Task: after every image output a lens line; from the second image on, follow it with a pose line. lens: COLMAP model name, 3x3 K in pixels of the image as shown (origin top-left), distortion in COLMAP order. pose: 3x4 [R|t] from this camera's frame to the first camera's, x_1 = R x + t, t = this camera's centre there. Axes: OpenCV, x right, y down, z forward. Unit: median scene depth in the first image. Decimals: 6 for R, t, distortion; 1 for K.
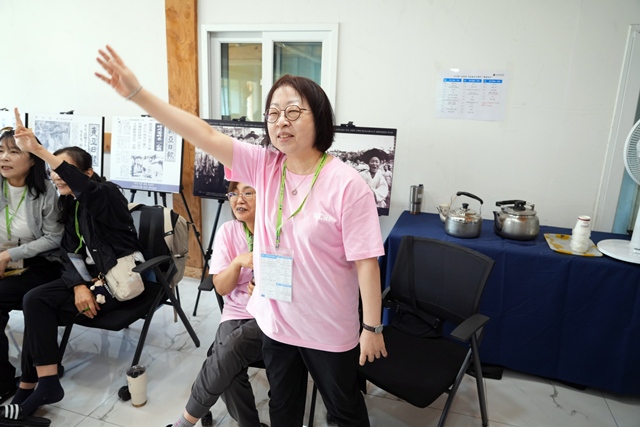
lens RADIAL K [[435.5, 0, 323.1], [0, 435.5, 214.9], [0, 0, 1]] dist [-0.019848, -0.000133]
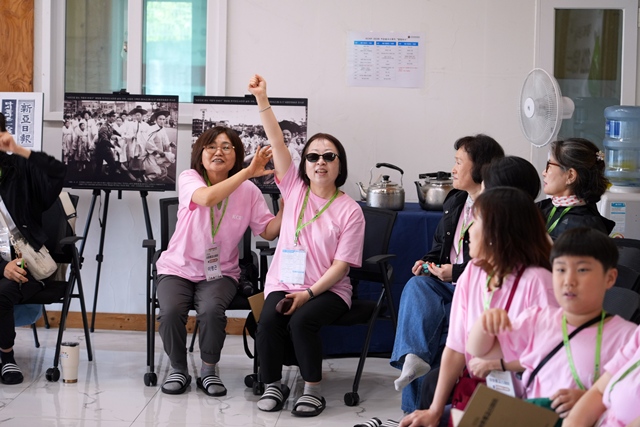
lens RADIAL K [[1632.4, 0, 318.0], [0, 1632.4, 211.9], [0, 0, 1]] dist [0.180177, 0.000000]
pose [[0.974403, -0.037544, 0.221652, -0.564191], [0.071418, 0.986577, -0.146851, 0.529208], [-0.213163, 0.158922, 0.964005, -2.217625]]
